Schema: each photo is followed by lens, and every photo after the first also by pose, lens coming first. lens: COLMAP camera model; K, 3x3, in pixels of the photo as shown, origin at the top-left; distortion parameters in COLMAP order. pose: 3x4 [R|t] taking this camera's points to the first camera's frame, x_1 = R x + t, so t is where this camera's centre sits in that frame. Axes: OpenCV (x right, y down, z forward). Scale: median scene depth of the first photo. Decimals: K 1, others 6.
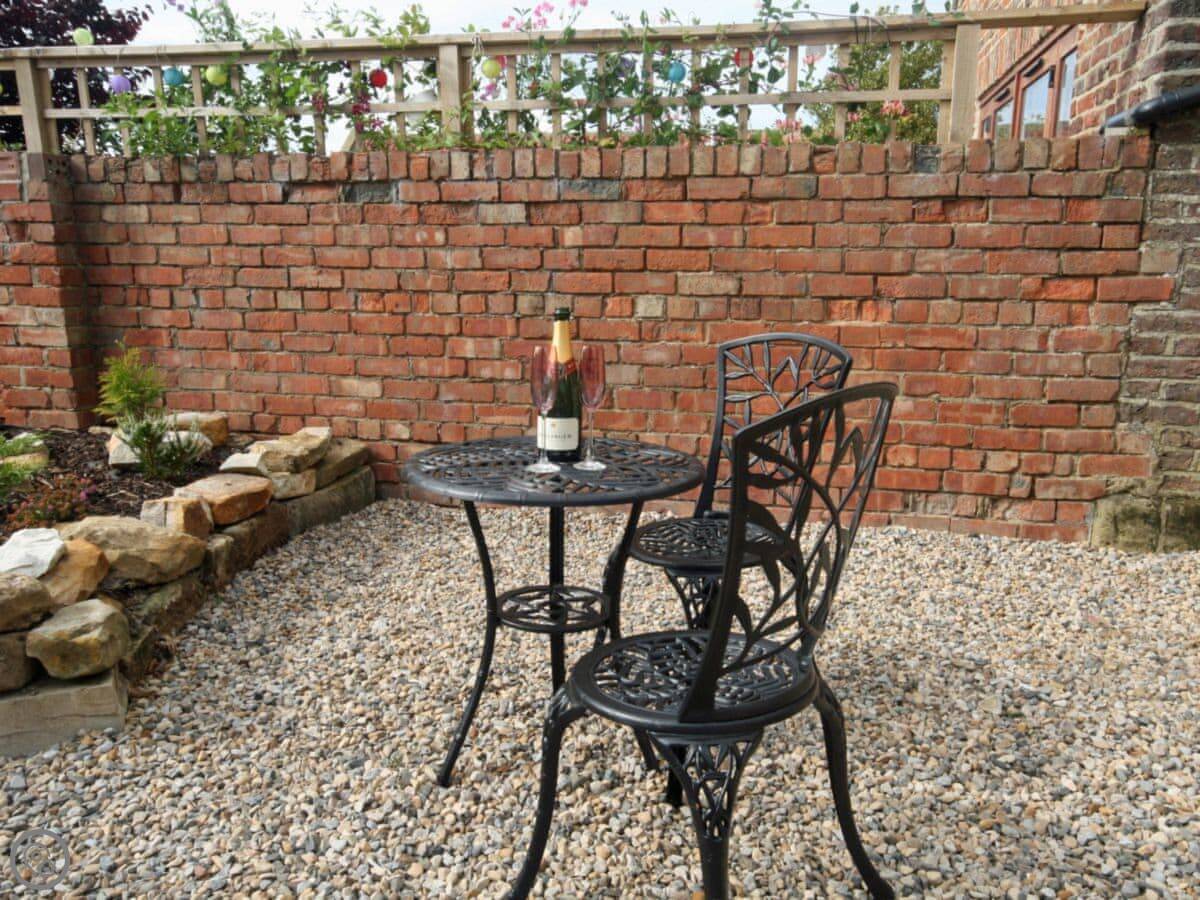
lens RADIAL K [[948.4, 0, 634.7], [0, 948.4, 457.3], [0, 0, 1]] dist [0.001820, 0.041705]
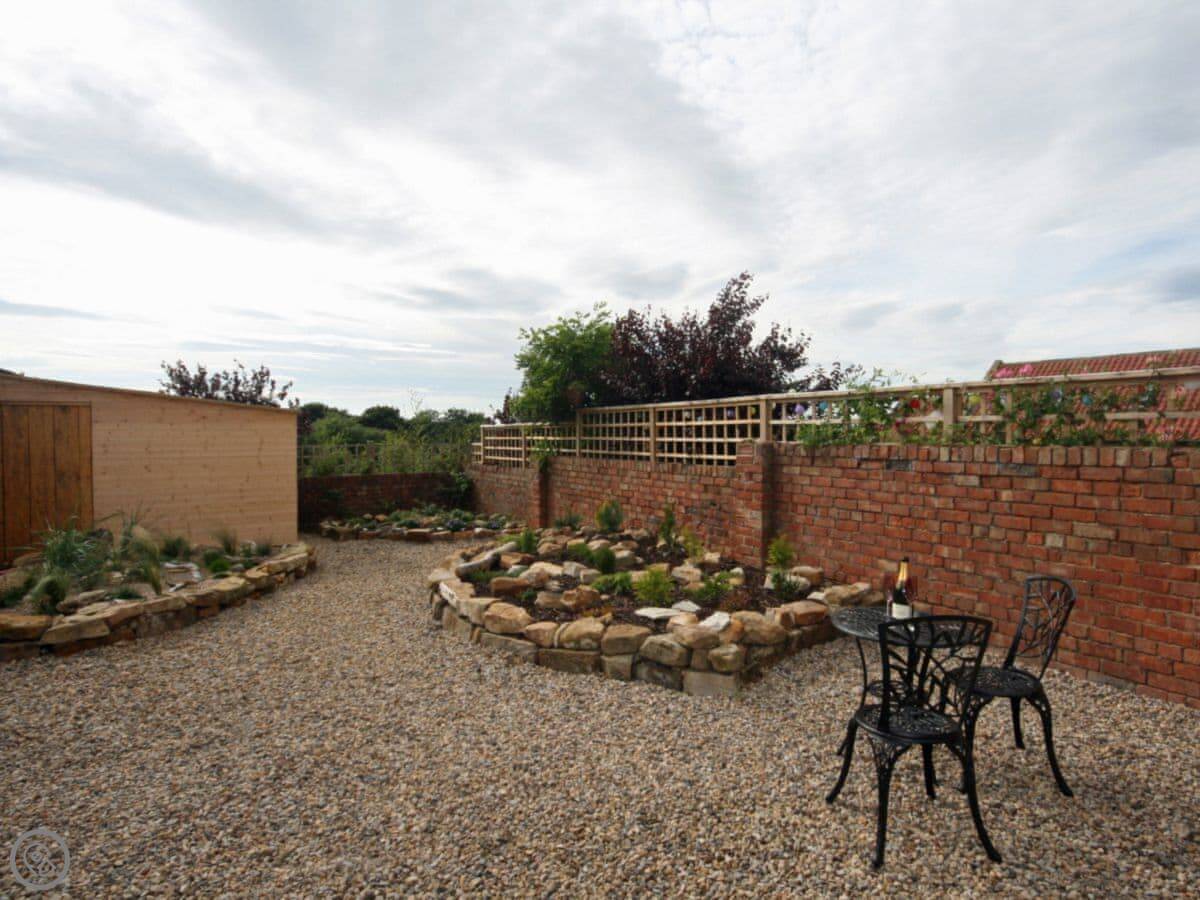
lens RADIAL K [[655.5, 0, 622.9], [0, 655.5, 471.3], [0, 0, 1]] dist [0.002080, -0.002276]
pose [[0.692675, 0.022796, -0.720890, 0.320586], [-0.142553, 0.984110, -0.105854, -0.052100], [0.707022, 0.176088, 0.684918, -0.330260]]
